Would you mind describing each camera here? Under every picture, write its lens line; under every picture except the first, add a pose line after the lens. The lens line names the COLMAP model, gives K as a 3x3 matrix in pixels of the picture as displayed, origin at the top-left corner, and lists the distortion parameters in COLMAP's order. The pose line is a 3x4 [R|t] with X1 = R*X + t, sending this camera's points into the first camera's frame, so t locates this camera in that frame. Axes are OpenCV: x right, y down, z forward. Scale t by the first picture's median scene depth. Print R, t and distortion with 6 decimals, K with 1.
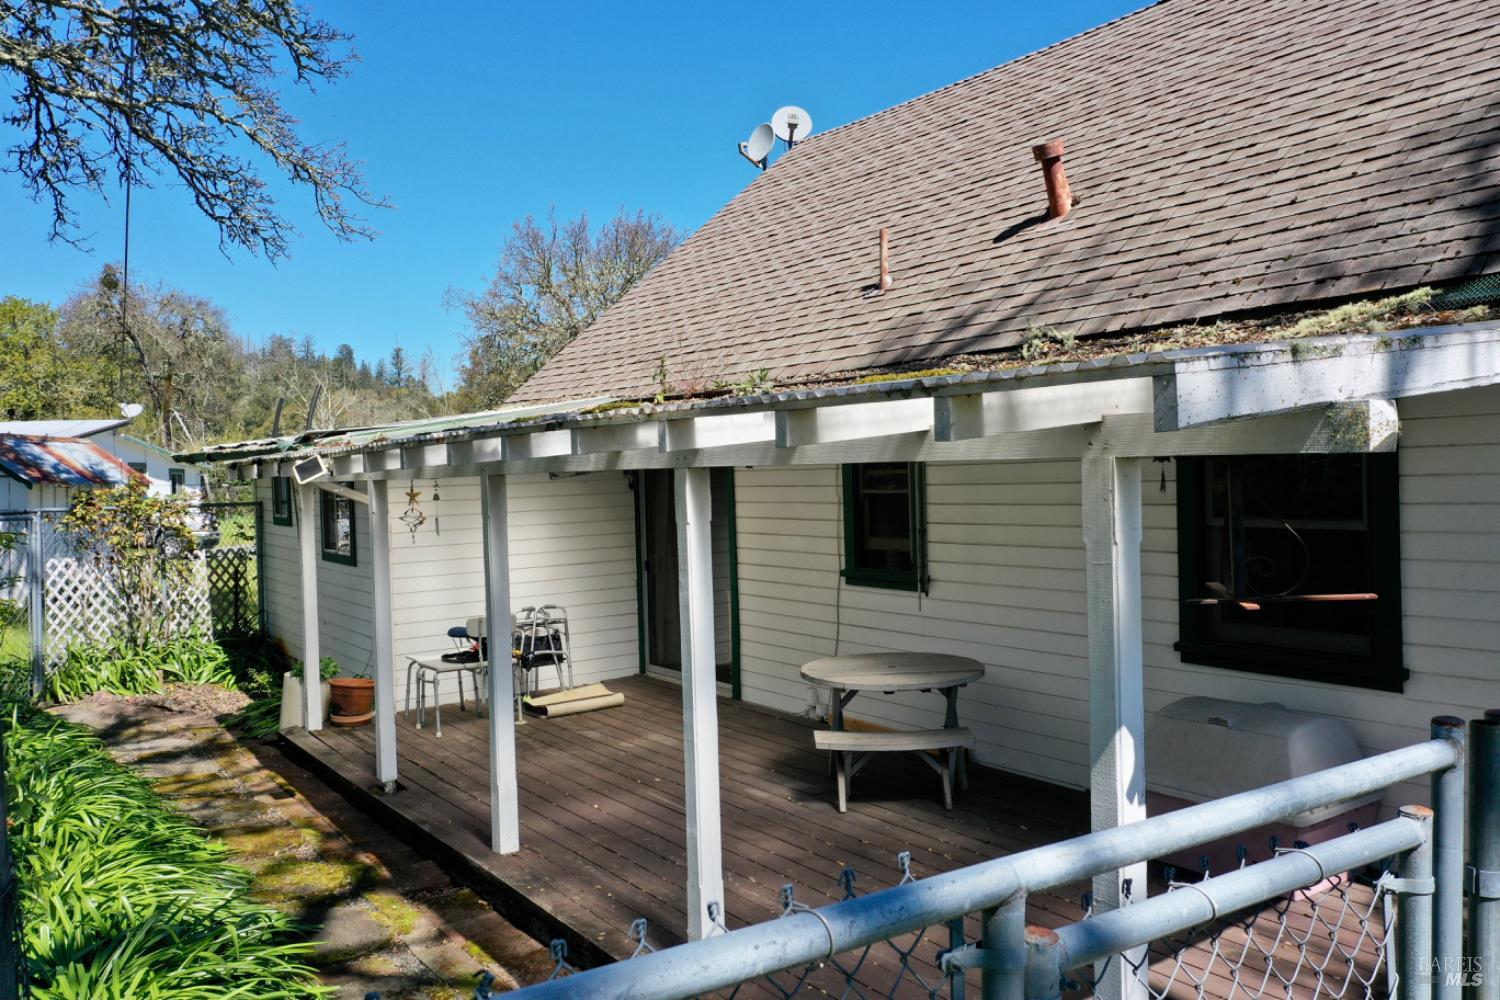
lens RADIAL K [[1183.4, 0, 751.7], [0, 1183.4, 491.9], [0, 0, 1]] dist [0.003331, -0.007627]
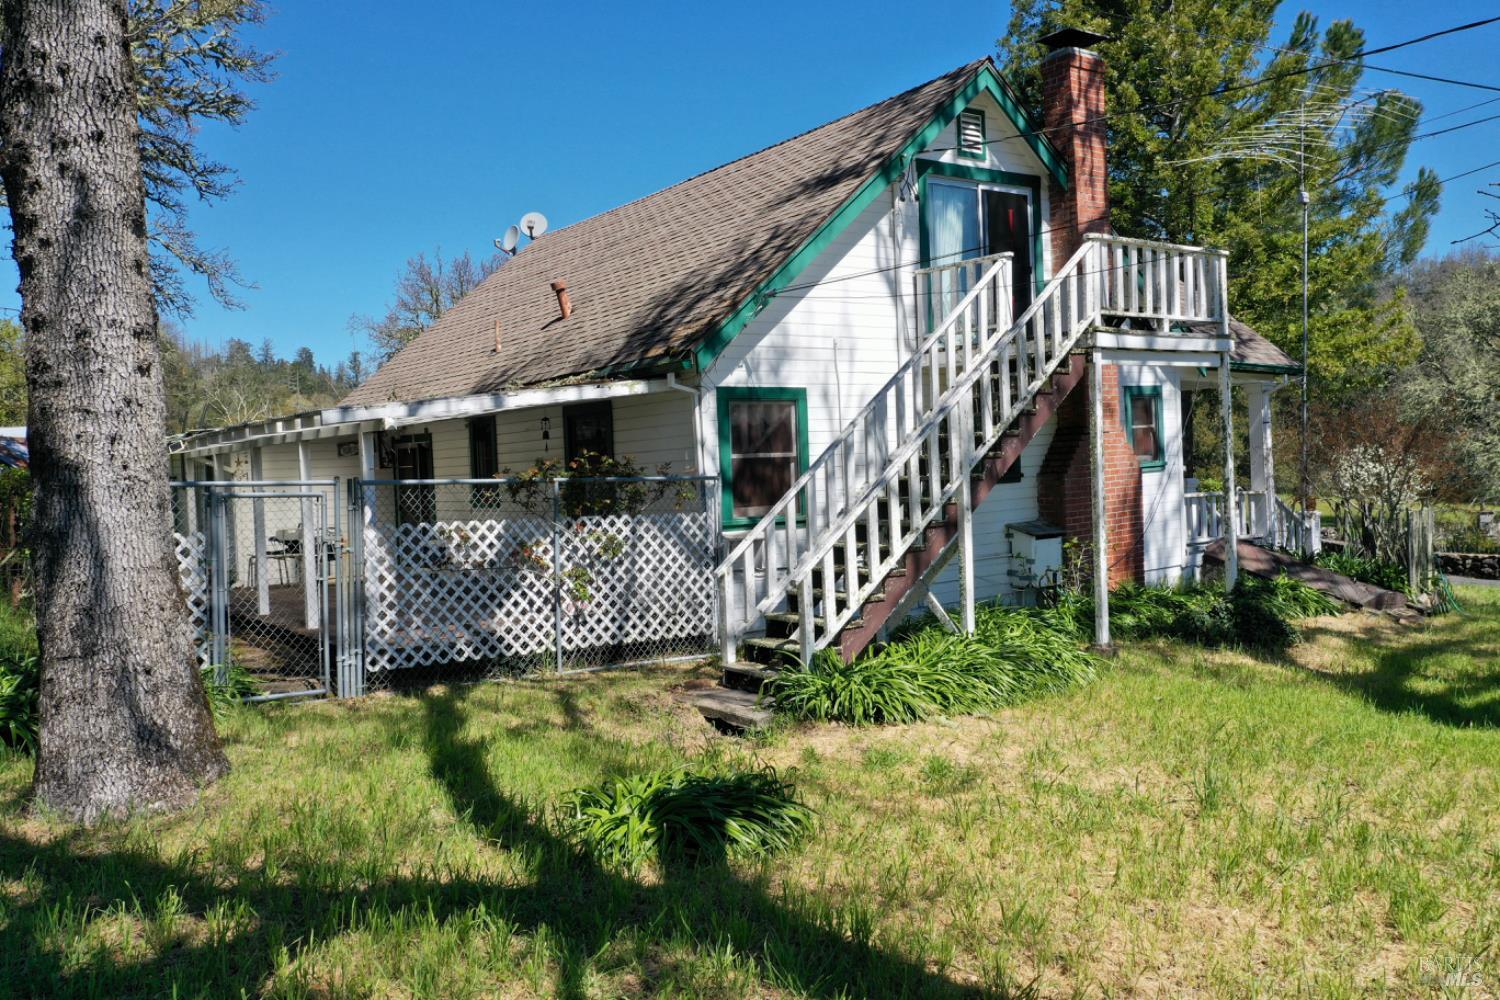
lens RADIAL K [[1183.4, 0, 751.7], [0, 1183.4, 491.9], [0, 0, 1]] dist [0.003331, -0.007627]
pose [[0.999546, -0.011584, 0.027829, 0.272830], [0.011567, 0.999933, 0.000797, 0.032315], [-0.027836, -0.000474, 0.999612, -0.528871]]
